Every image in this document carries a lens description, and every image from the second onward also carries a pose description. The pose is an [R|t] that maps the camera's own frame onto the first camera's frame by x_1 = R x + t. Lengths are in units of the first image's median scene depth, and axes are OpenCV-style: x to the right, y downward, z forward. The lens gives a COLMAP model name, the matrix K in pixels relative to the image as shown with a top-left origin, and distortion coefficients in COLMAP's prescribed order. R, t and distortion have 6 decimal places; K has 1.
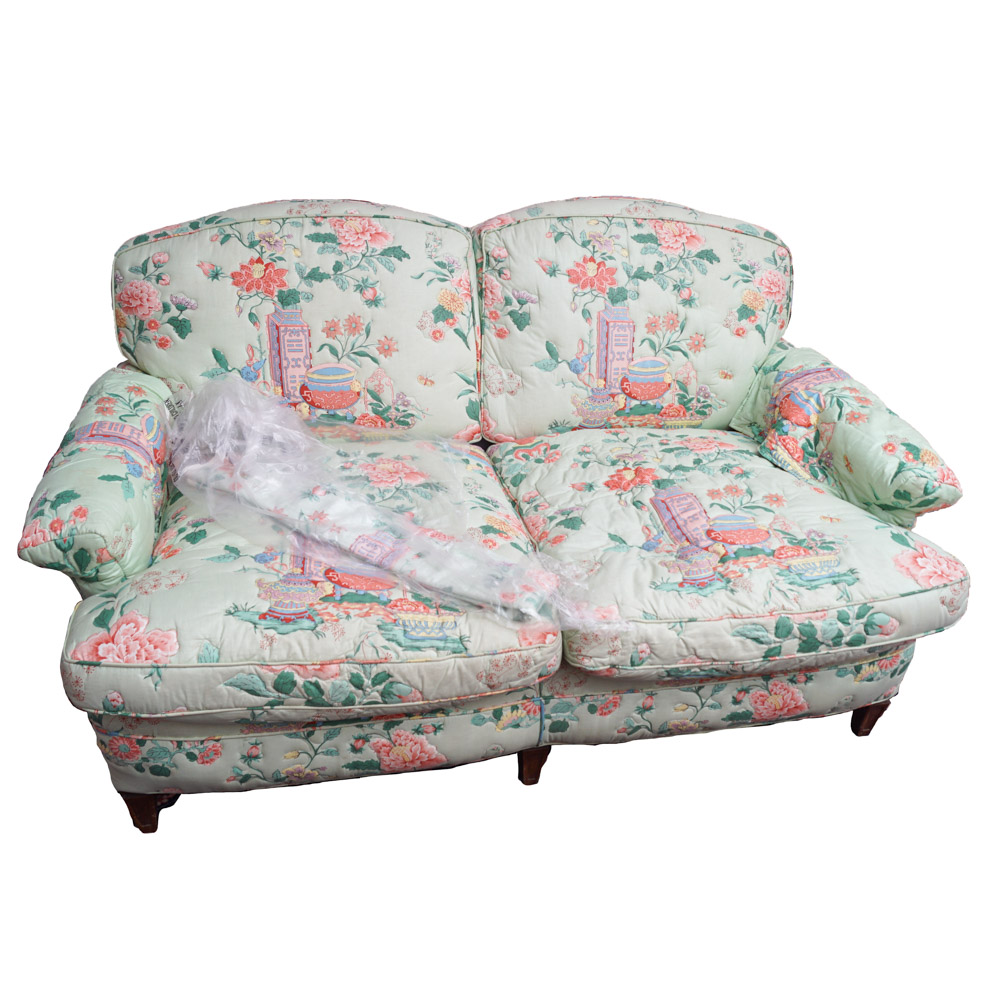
lens RADIAL K [[948.9, 0, 482.0], [0, 948.9, 500.0], [0, 0, 1]] dist [-0.071239, 0.001535]
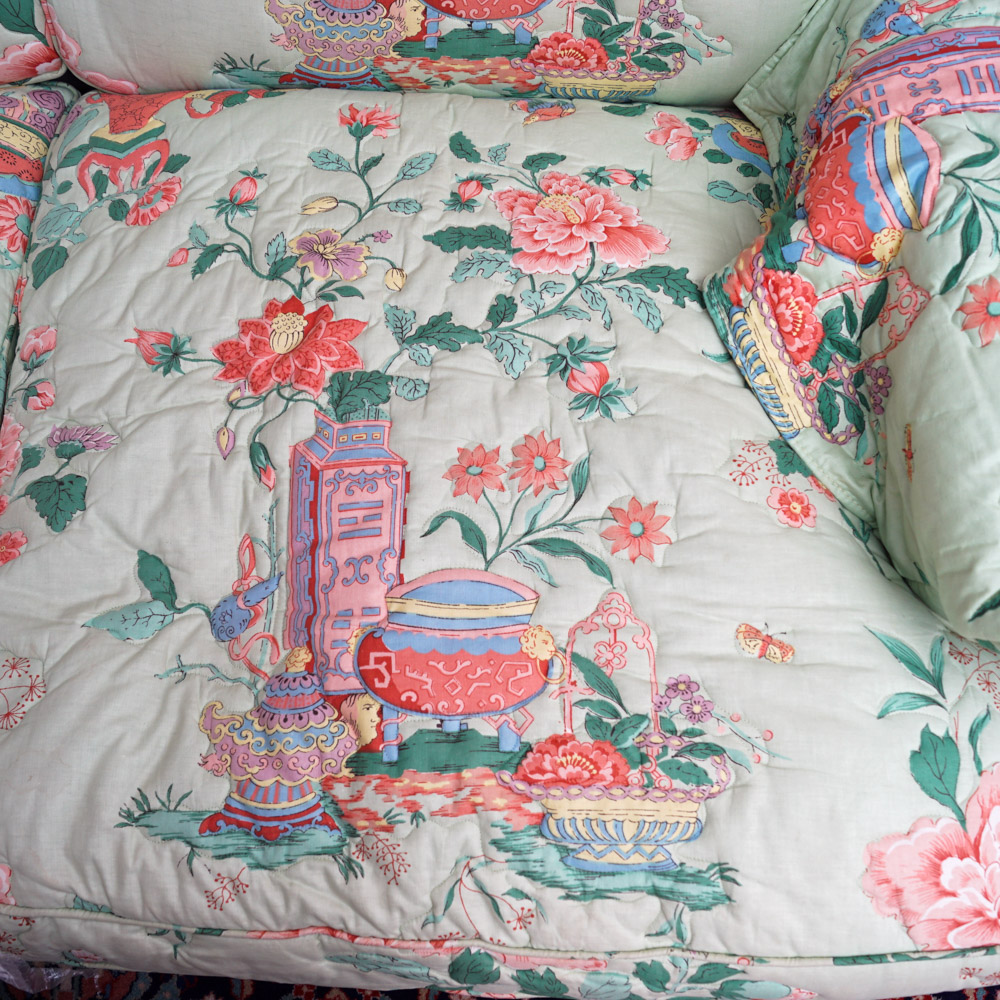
lens RADIAL K [[1161.3, 0, 482.3], [0, 1161.3, 503.0], [0, 0, 1]] dist [-0.083752, 0.001598]
pose [[0.973907, 0.192524, -0.120169, 0.261653], [-0.087135, 0.806119, 0.585303, -0.212561], [0.209555, -0.559560, 0.801860, 0.565064]]
